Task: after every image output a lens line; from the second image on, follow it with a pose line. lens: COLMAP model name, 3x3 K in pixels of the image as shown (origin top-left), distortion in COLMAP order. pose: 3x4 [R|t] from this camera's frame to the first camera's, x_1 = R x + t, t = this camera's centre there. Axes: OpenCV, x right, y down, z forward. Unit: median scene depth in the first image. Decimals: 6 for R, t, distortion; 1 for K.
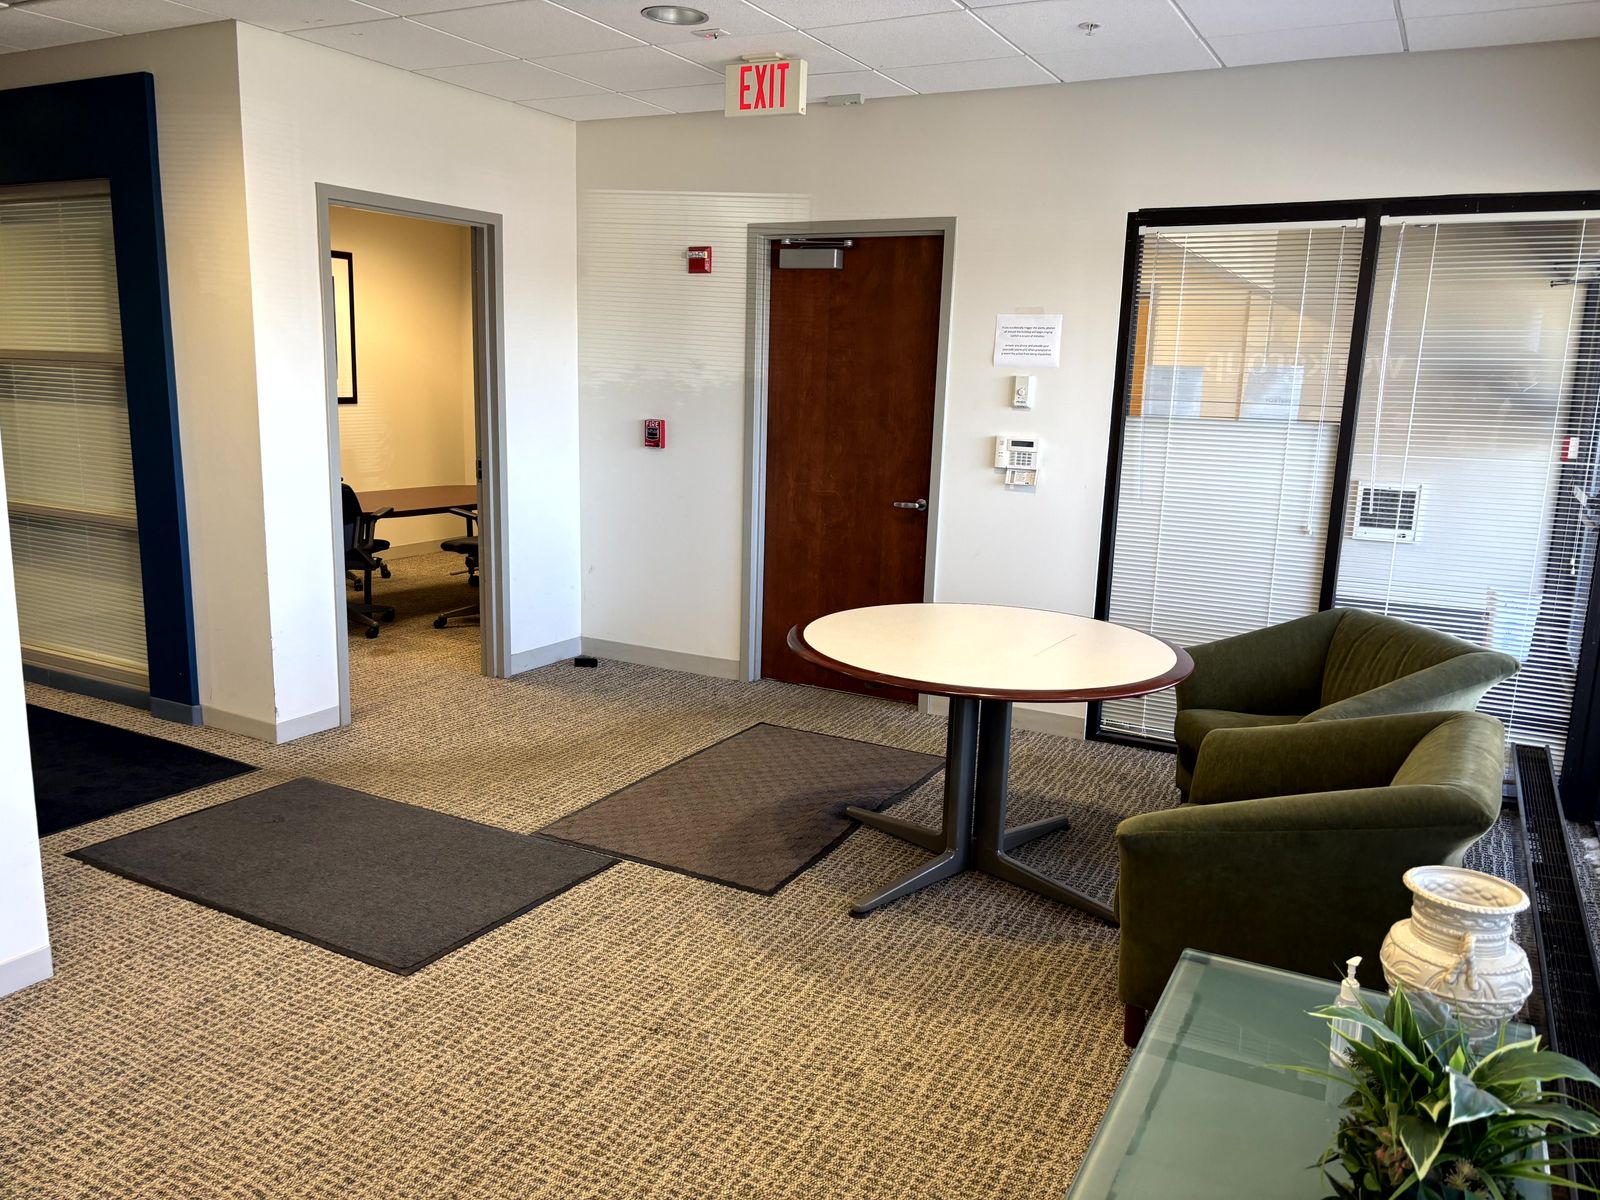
lens RADIAL K [[1212.5, 0, 797.7], [0, 1212.5, 605.0], [0, 0, 1]] dist [0.004467, -0.000291]
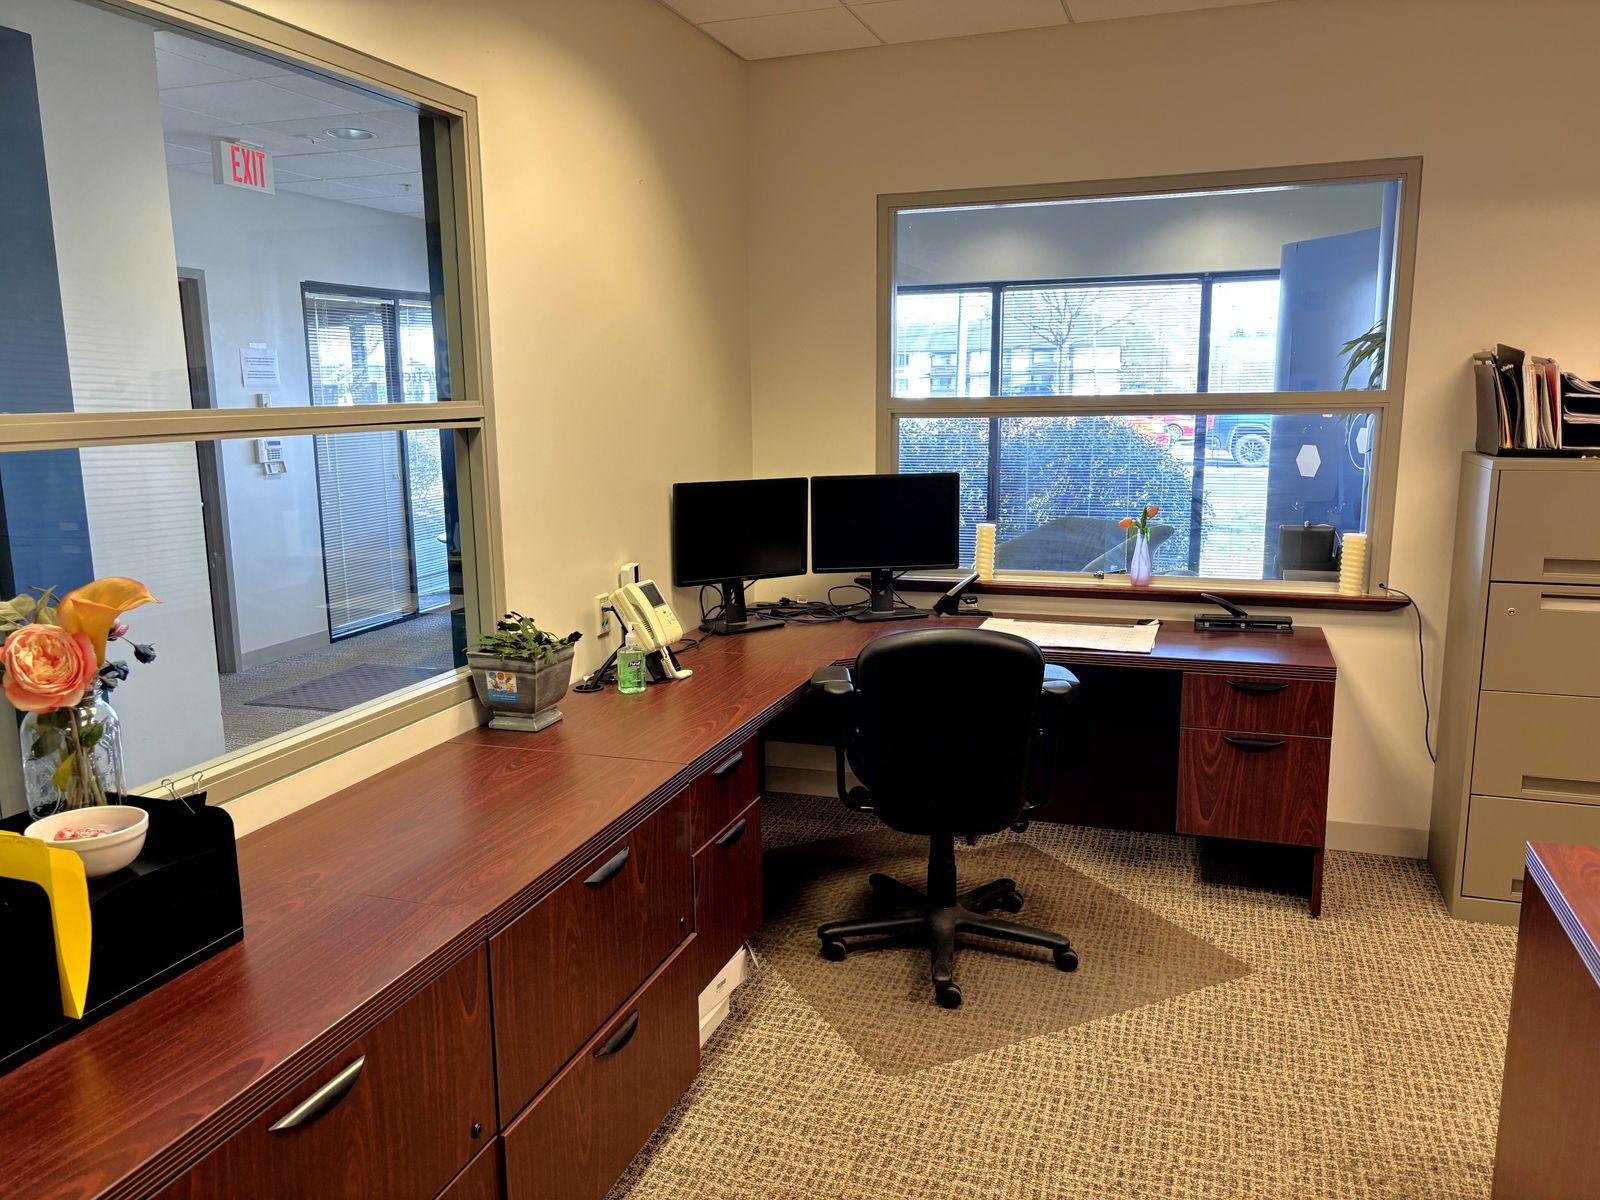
lens RADIAL K [[1212.5, 0, 799.4], [0, 1212.5, 599.9], [0, 0, 1]] dist [0.004467, -0.000291]
pose [[-0.165858, -0.197608, 0.966148, -1.361155], [0.193605, 0.954126, 0.228385, -0.175068], [-0.966958, 0.224931, -0.119992, 0.684381]]
